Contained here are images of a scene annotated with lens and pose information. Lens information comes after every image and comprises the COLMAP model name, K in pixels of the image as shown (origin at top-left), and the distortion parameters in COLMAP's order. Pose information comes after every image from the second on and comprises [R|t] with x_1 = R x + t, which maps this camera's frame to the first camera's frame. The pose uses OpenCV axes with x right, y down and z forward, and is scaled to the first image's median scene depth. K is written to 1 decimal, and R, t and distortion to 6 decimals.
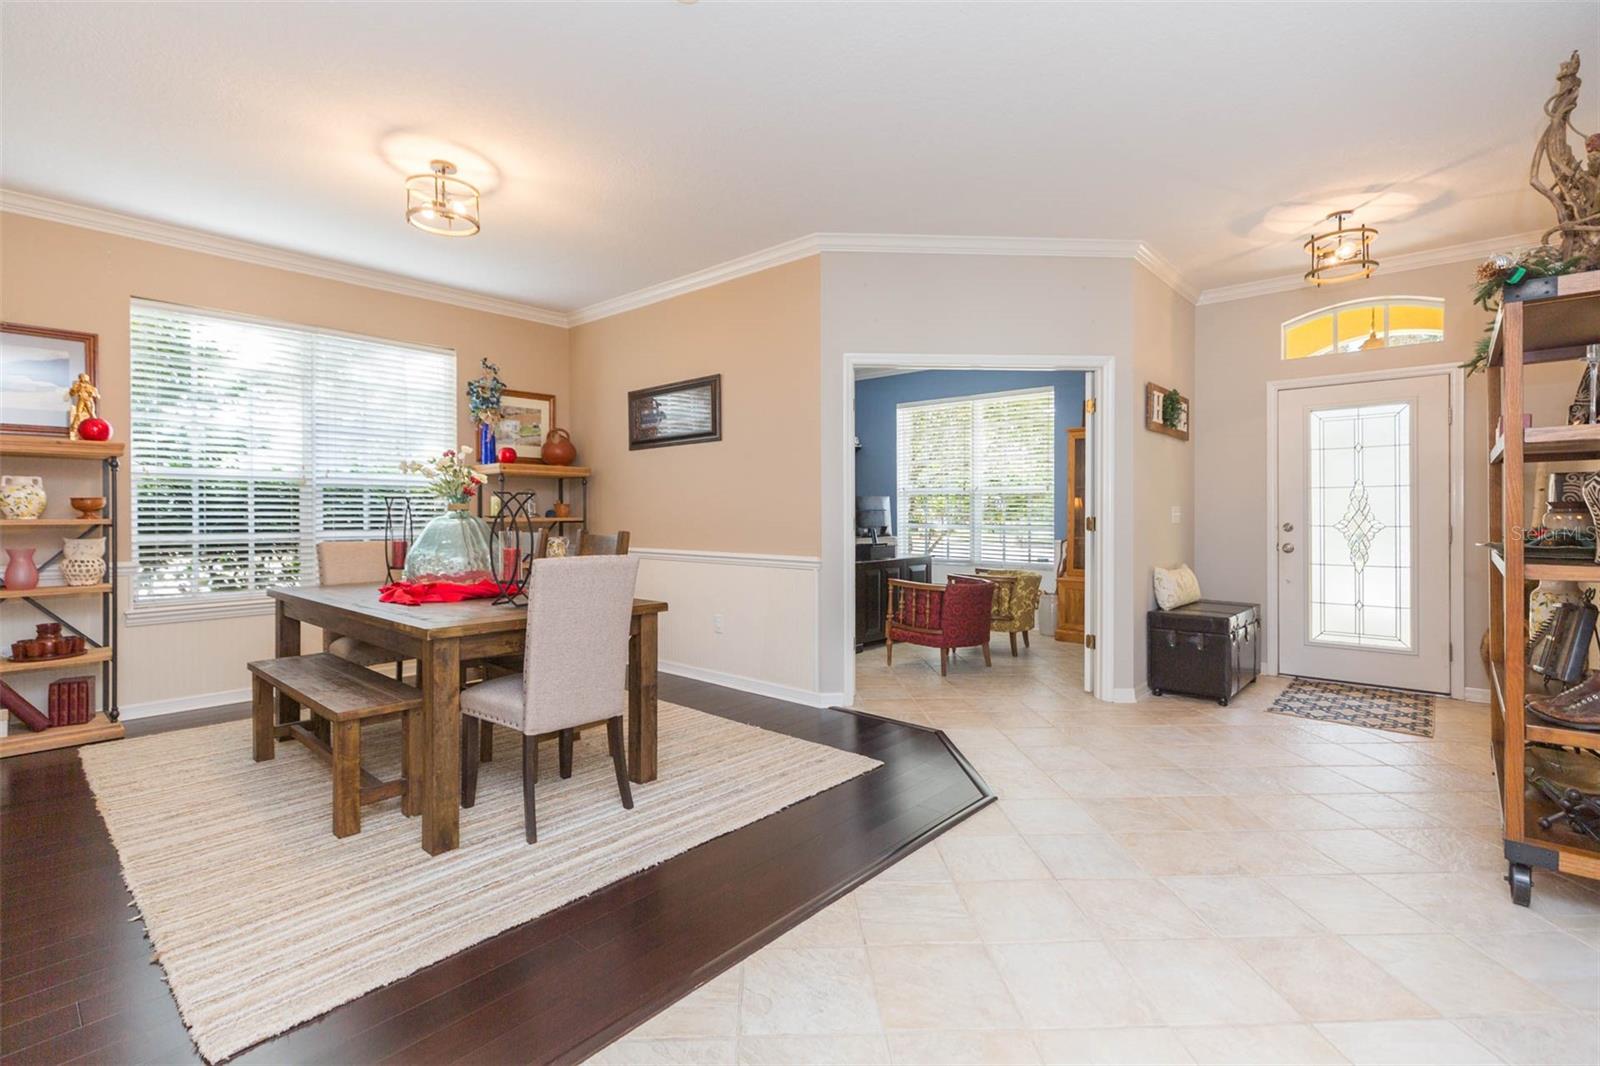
lens RADIAL K [[736.3, 0, 802.3], [0, 736.3, 490.1], [0, 0, 1]] dist [0.001839, -0.000070]
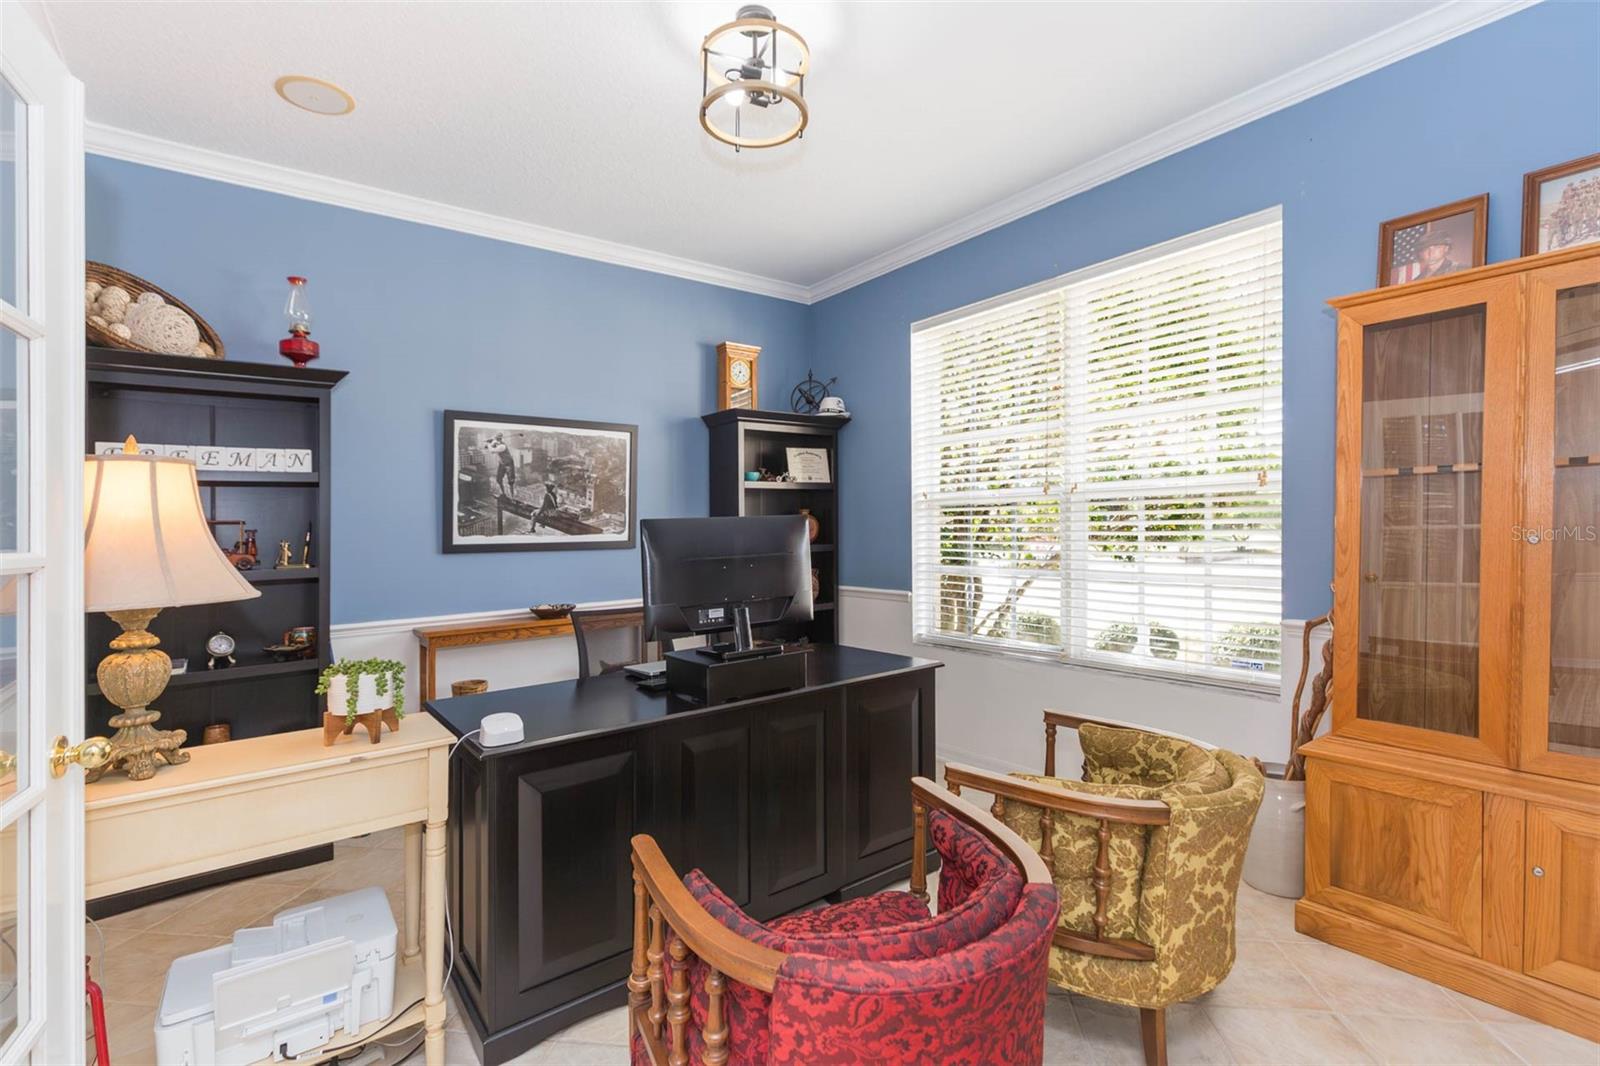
lens RADIAL K [[734.1, 0, 800.0], [0, 734.1, 533.0], [0, 0, 1]] dist [0.001106, -0.000199]
pose [[0.980624, -0.021437, -0.194725, 0.290168], [0.029388, 0.998844, 0.038035, 0.004783], [0.193684, -0.043021, 0.980120, 0.968010]]
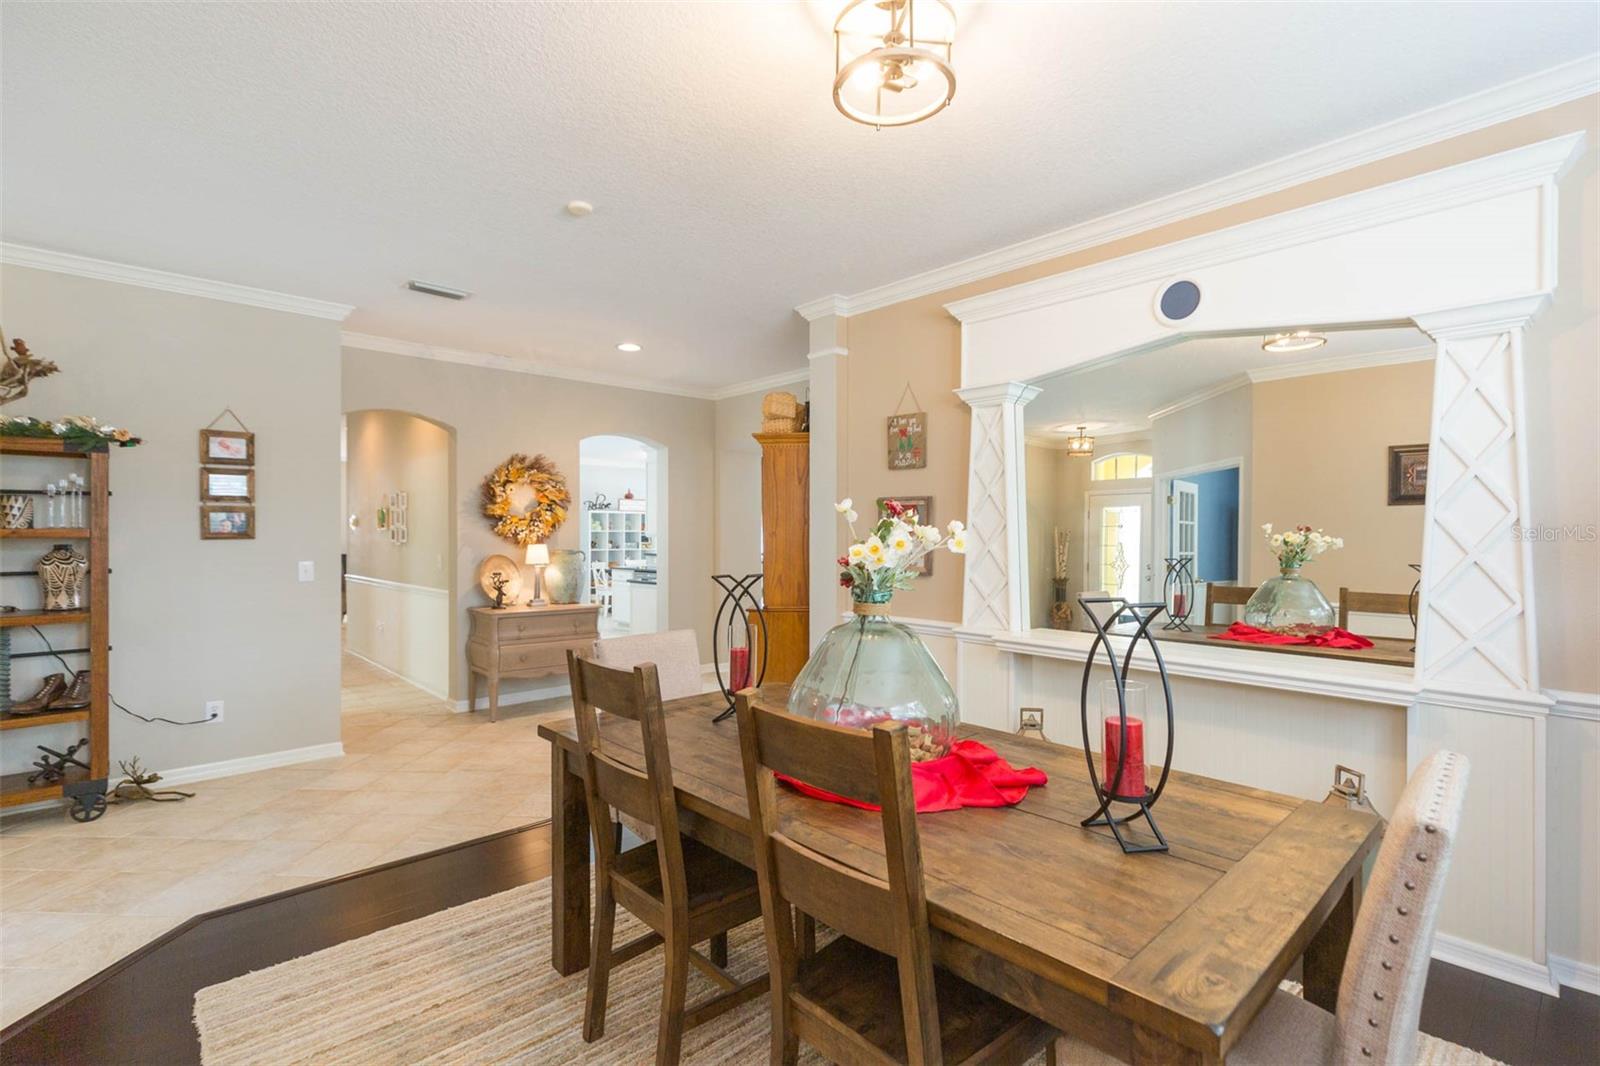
lens RADIAL K [[734.1, 0, 800.0], [0, 734.1, 533.0], [0, 0, 1]] dist [0.001106, -0.000199]
pose [[-0.993691, -0.005436, 0.112024, -0.370446], [-0.009109, 0.999437, -0.032299, -0.010395], [-0.111785, -0.033116, -0.993180, 1.221885]]
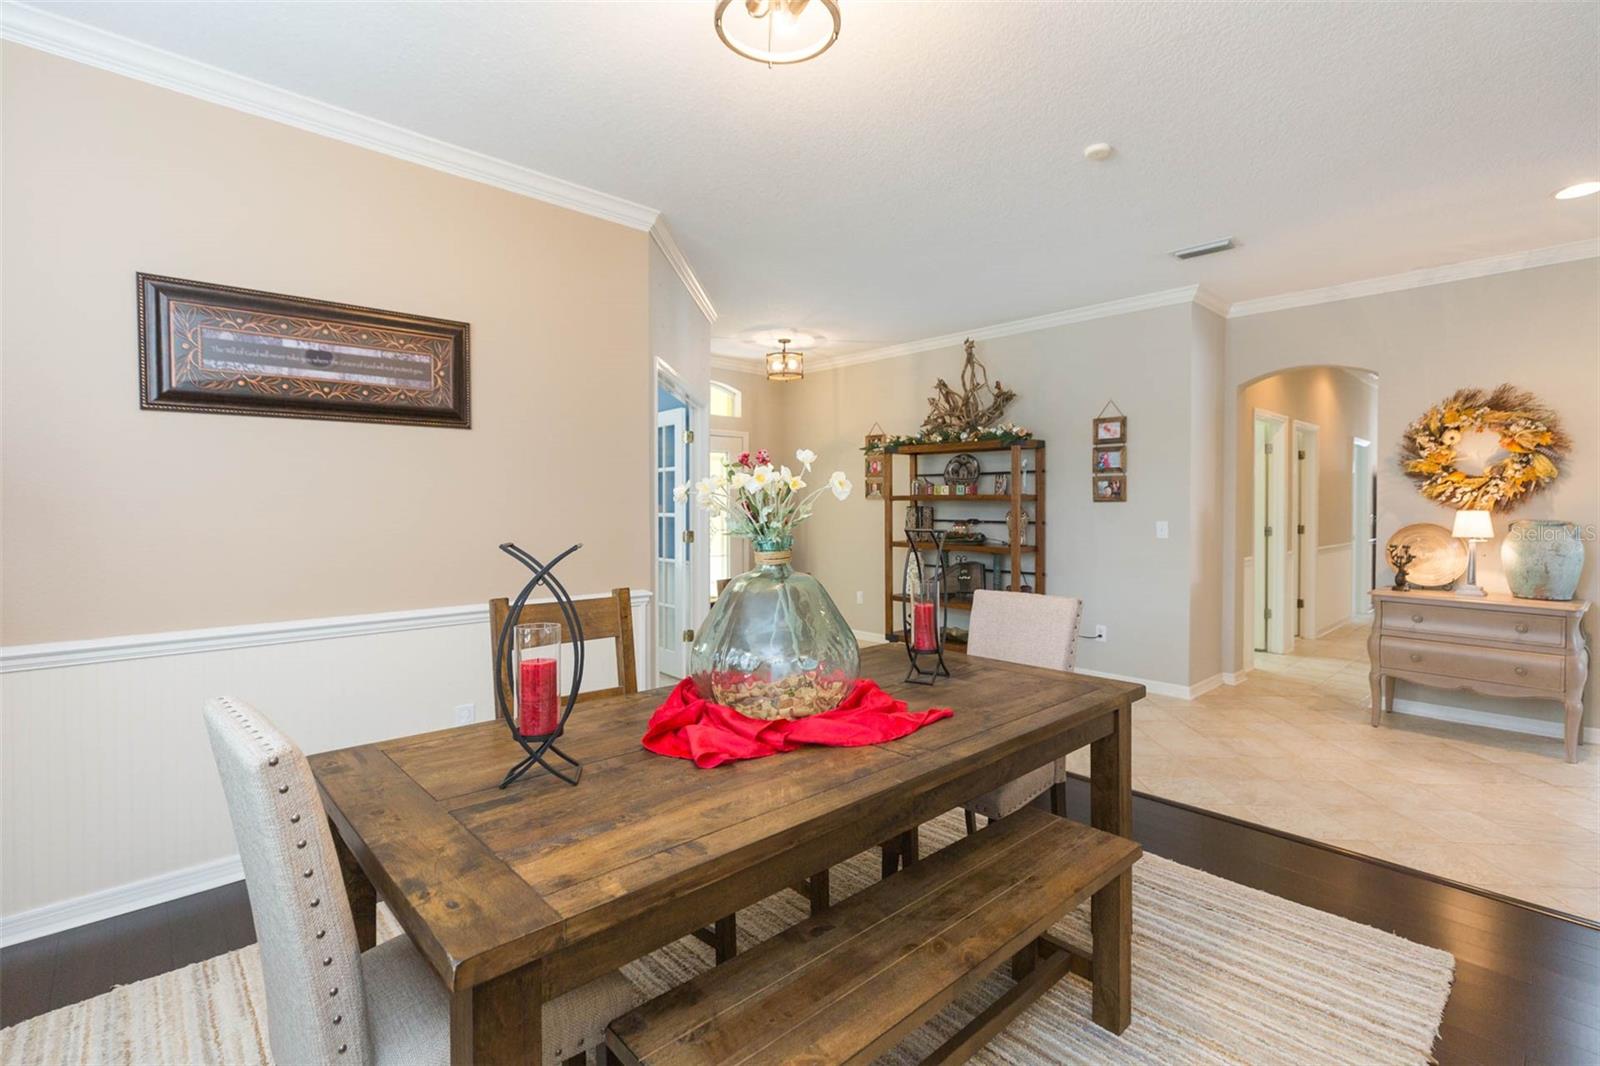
lens RADIAL K [[718.9, 0, 803.7], [0, 718.9, 527.2], [0, 0, 1]] dist [0.000282, -0.000167]
pose [[0.113813, -0.041535, 0.992634, -0.779995], [-0.031210, 0.998483, 0.045358, -0.022265], [-0.993012, -0.036142, 0.112344, 0.730401]]
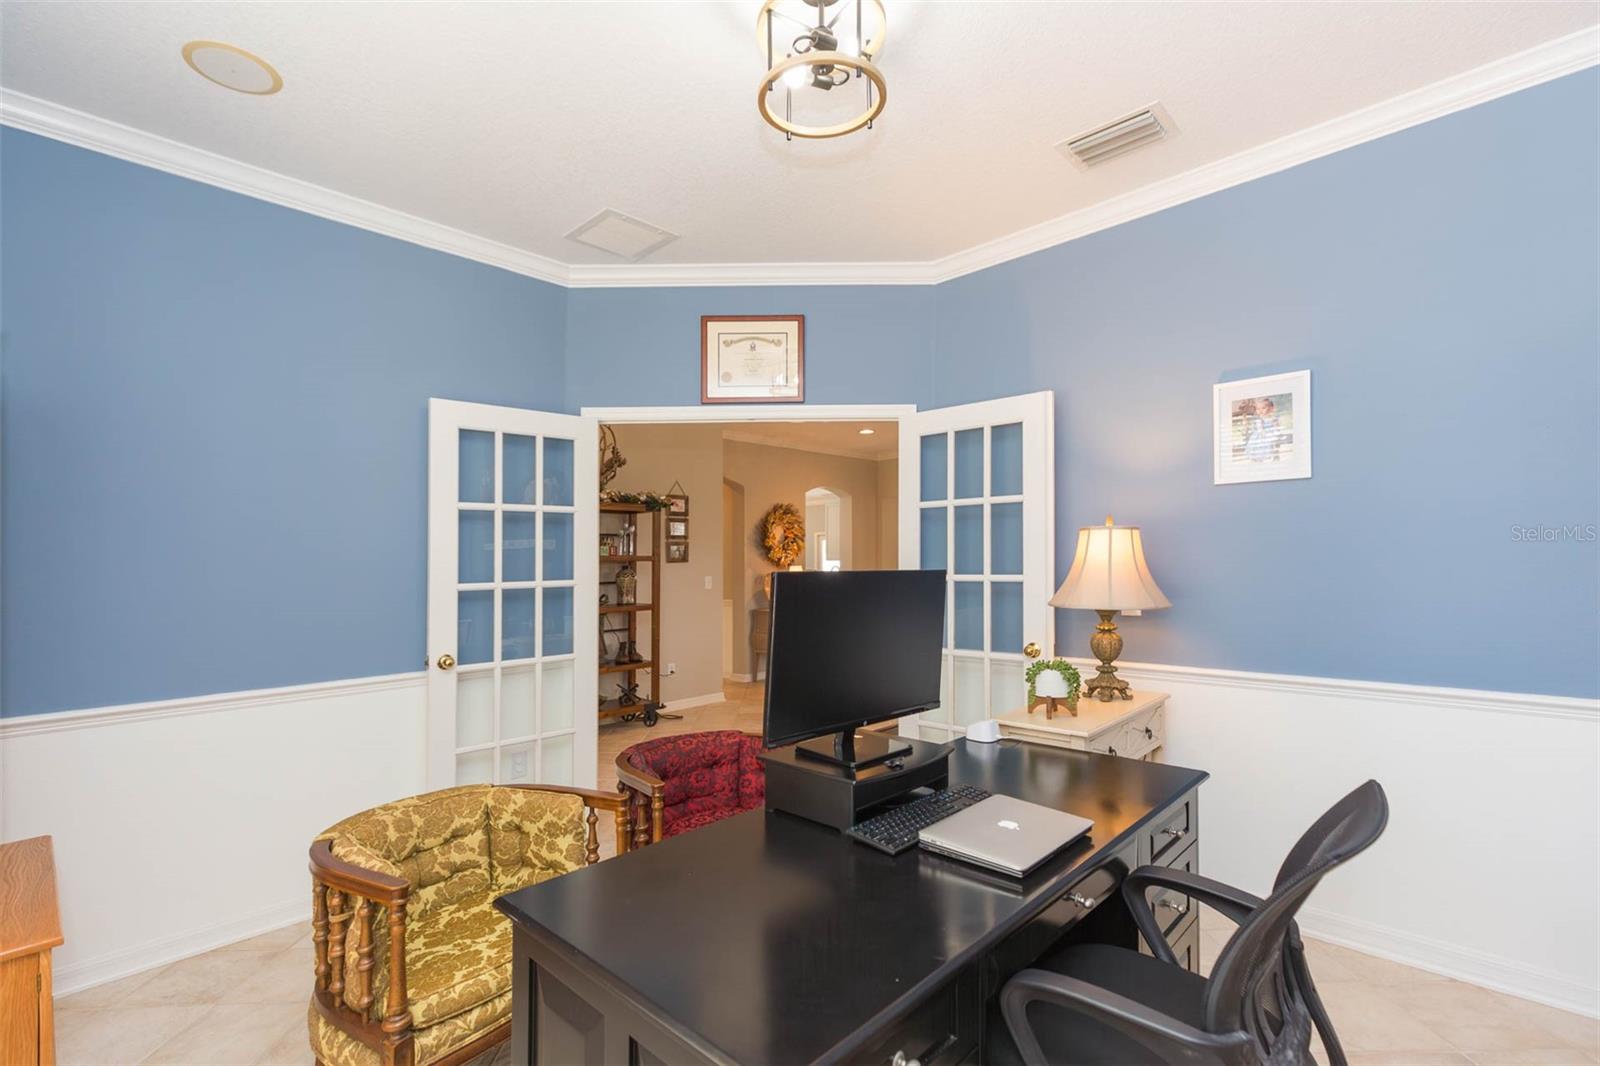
lens RADIAL K [[734.1, 0, 800.0], [0, 734.1, 533.0], [0, 0, 1]] dist [0.001106, -0.000199]
pose [[-0.999024, 0.009579, 0.043127, 0.149152], [0.006501, 0.997457, -0.070971, 0.023362], [-0.043698, -0.070622, -0.996546, 1.878158]]
